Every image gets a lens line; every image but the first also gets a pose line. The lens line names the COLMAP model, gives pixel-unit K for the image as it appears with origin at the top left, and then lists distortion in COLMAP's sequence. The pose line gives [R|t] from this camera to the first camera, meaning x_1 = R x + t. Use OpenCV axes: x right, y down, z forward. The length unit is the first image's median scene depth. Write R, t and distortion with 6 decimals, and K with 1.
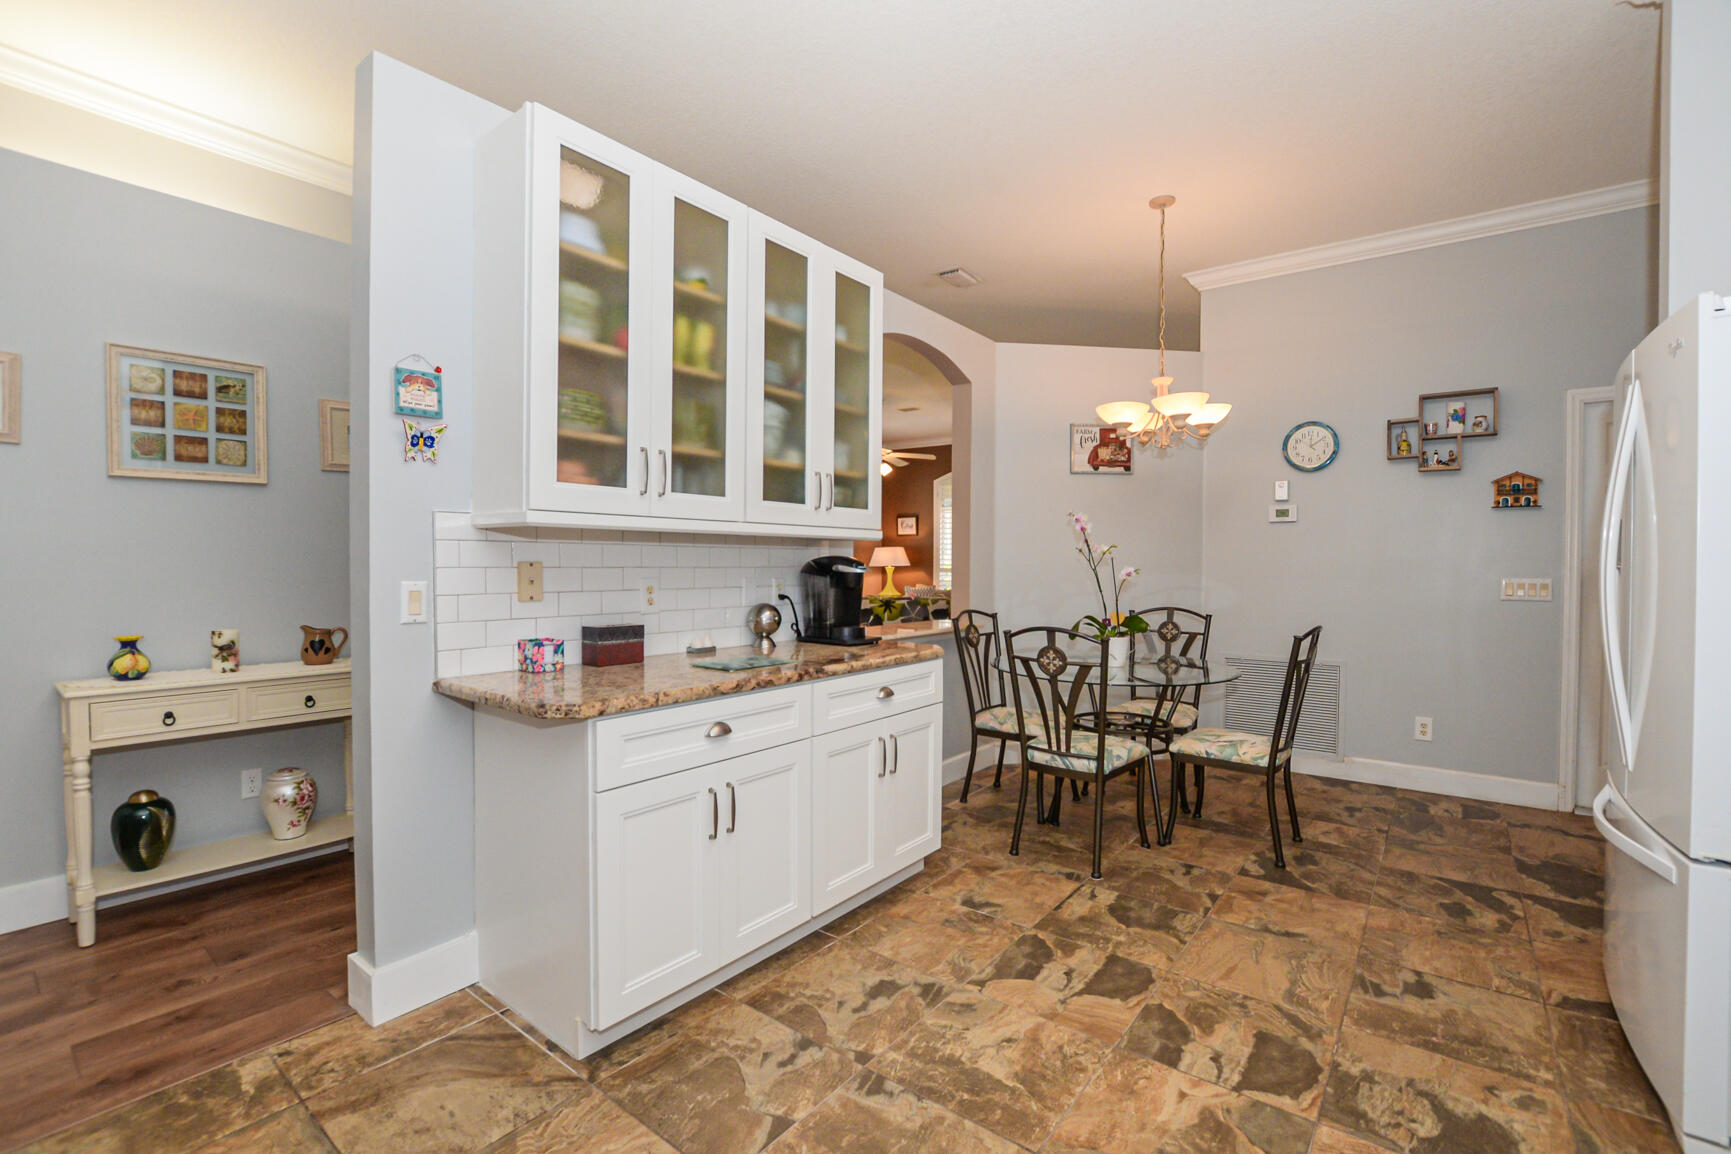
lens RADIAL K [[757.9, 0, 865.5], [0, 757.9, 577.0], [0, 0, 1]] dist [-0.030012, 0.000141]
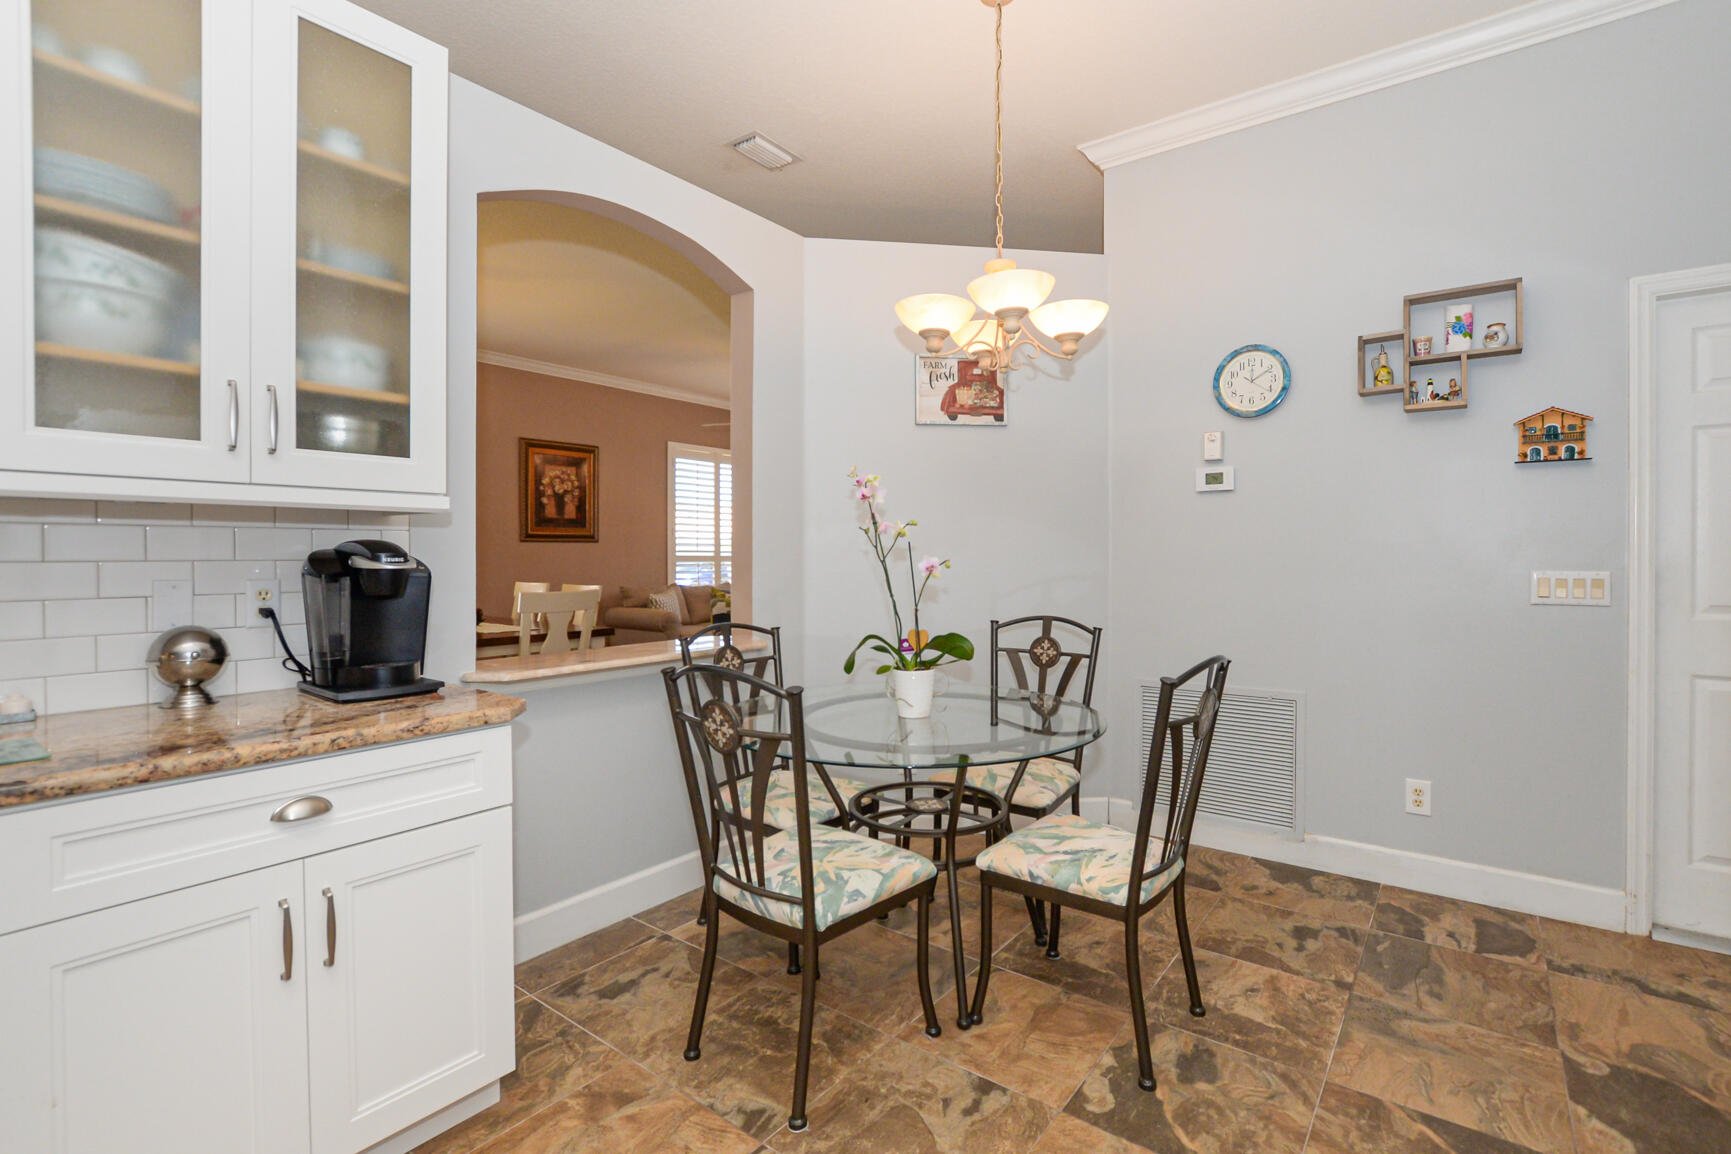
lens RADIAL K [[777.0, 0, 897.2], [0, 777.0, 561.4], [0, 0, 1]] dist [-0.024969, 0.003277]
pose [[0.999786, -0.005822, 0.019853, 0.323177], [0.006066, 0.999906, -0.012272, -0.001870], [-0.019779, 0.012389, 0.999728, 0.380987]]
